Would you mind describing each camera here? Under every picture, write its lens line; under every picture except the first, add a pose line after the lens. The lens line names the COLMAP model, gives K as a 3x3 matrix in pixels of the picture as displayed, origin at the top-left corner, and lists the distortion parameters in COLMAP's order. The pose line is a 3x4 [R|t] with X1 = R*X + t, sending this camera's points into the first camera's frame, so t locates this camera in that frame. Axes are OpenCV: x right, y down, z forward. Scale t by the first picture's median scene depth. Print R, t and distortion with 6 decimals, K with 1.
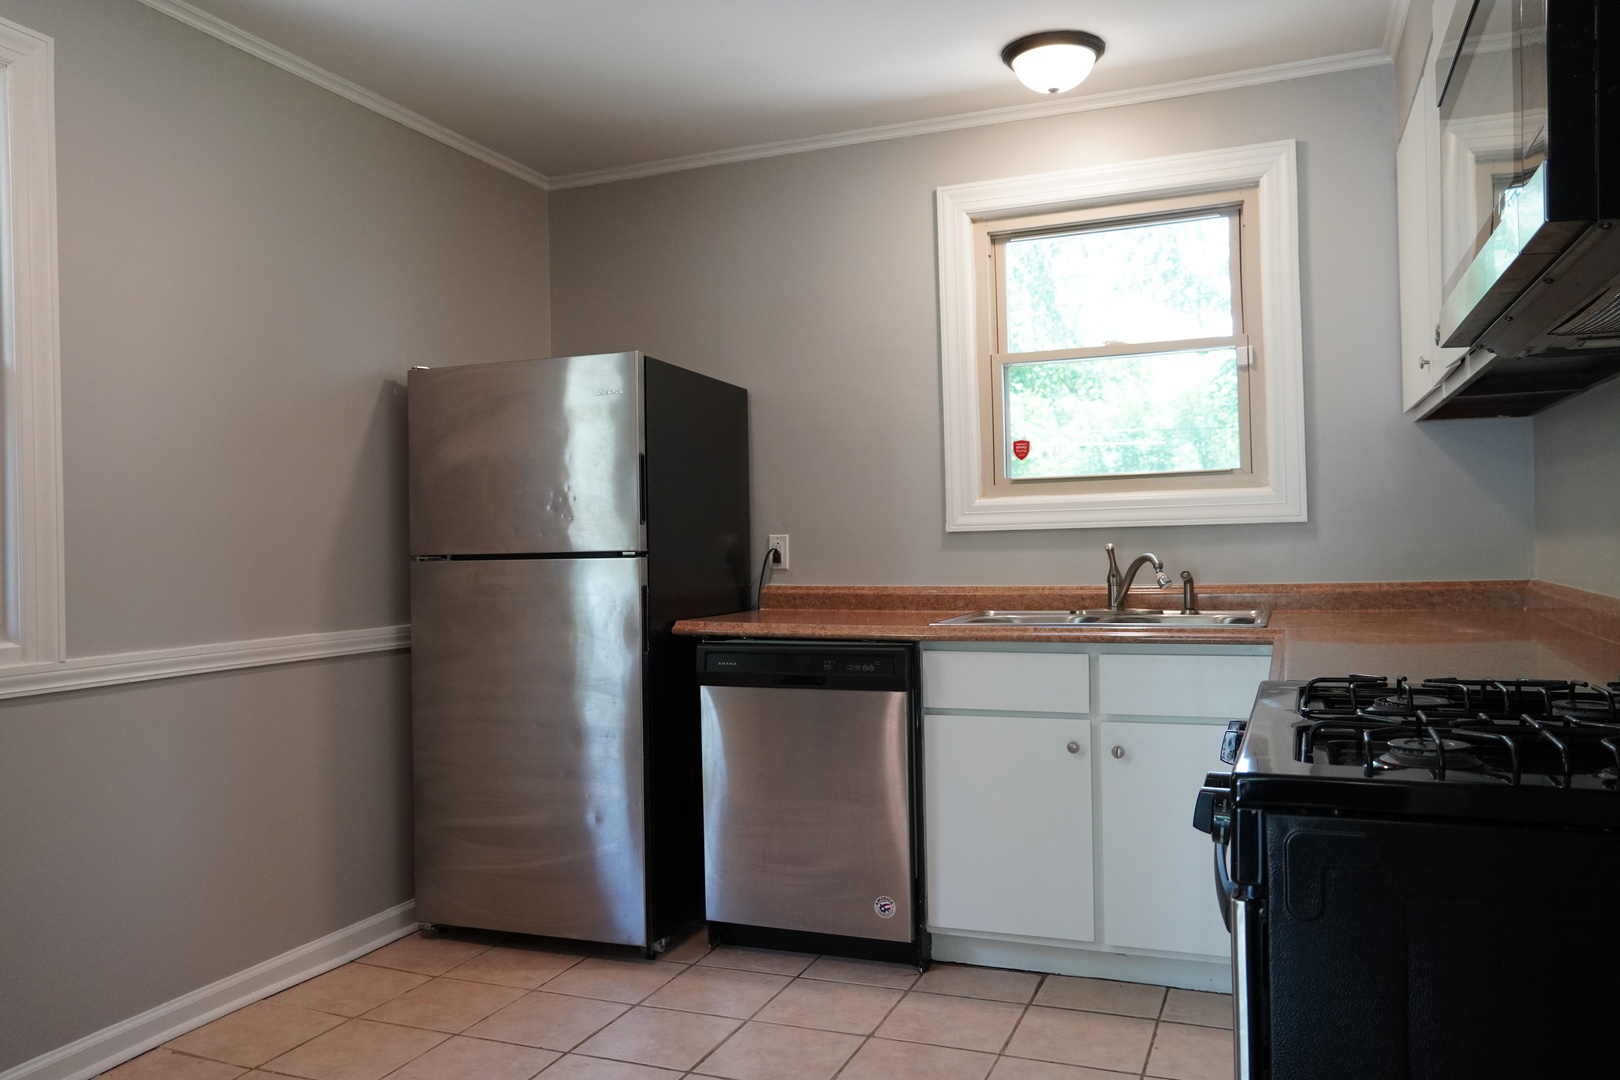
lens RADIAL K [[1216.0, 0, 810.4], [0, 1216.0, 539.2], [0, 0, 1]] dist [-0.024445, 0.018550]
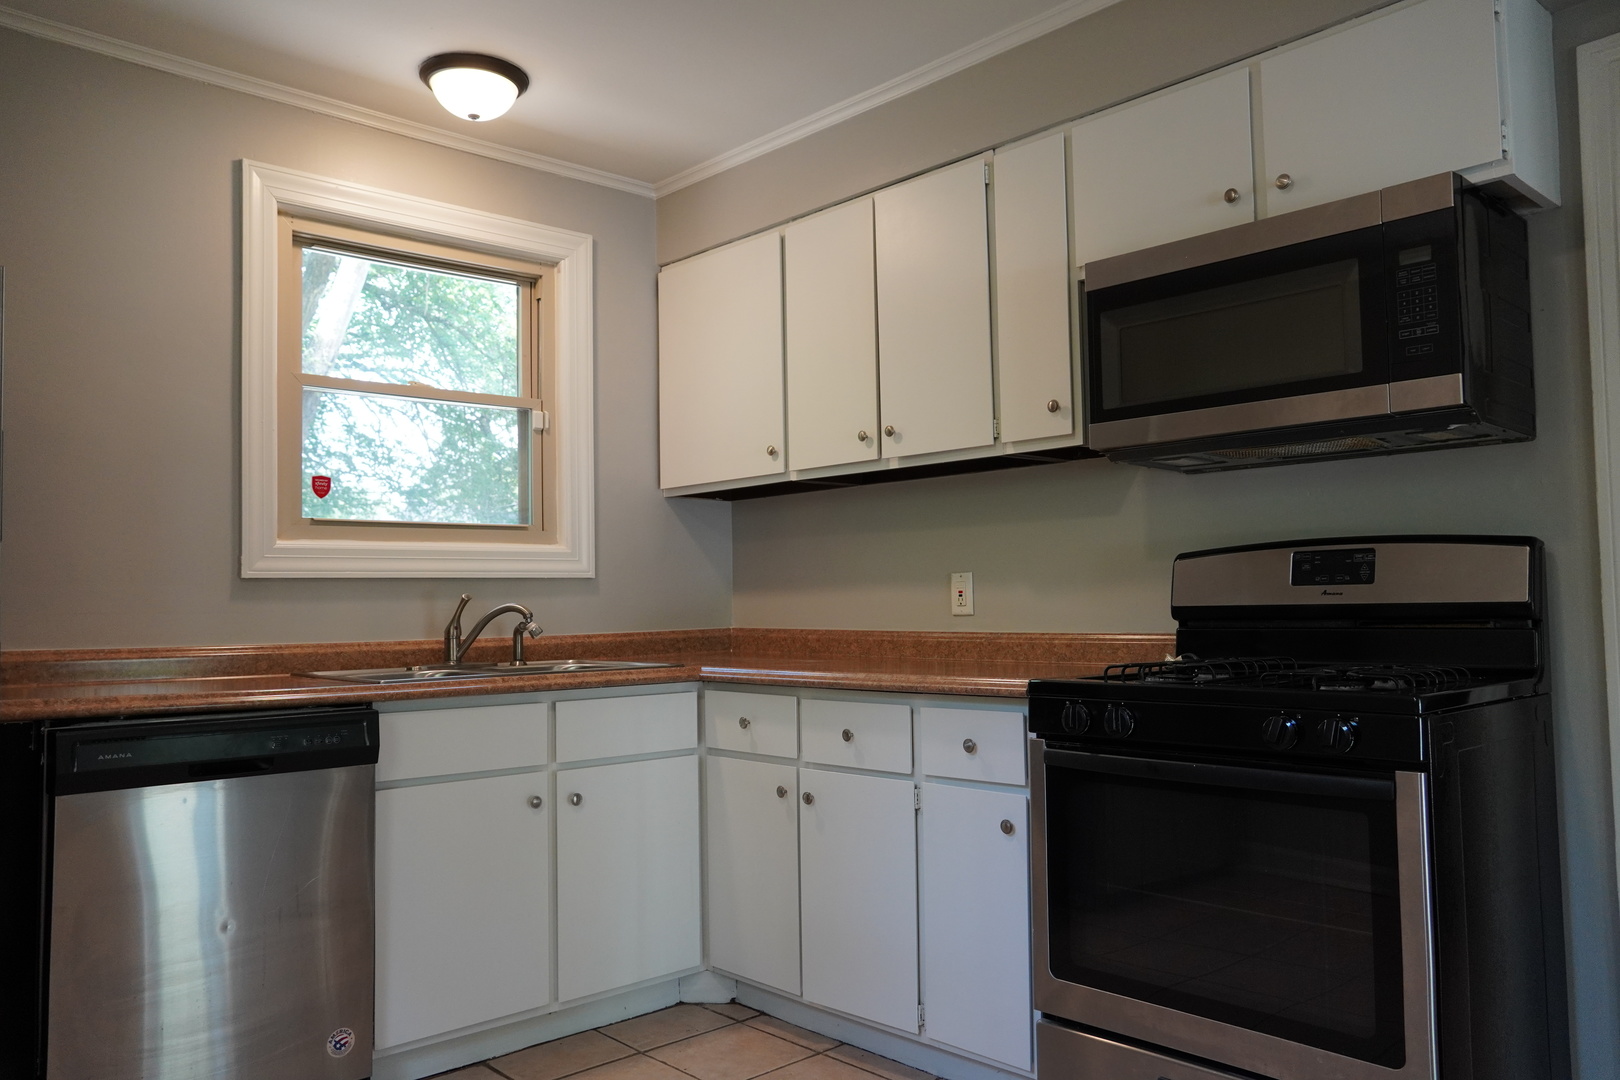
lens RADIAL K [[1216.0, 0, 812.7], [0, 1216.0, 539.0], [0, 0, 1]] dist [-0.024445, 0.018550]
pose [[0.420691, 0.064160, 0.904932, -0.504516], [0.007519, 0.997215, -0.074199, 0.033749], [-0.907173, 0.038019, 0.419038, 0.349854]]
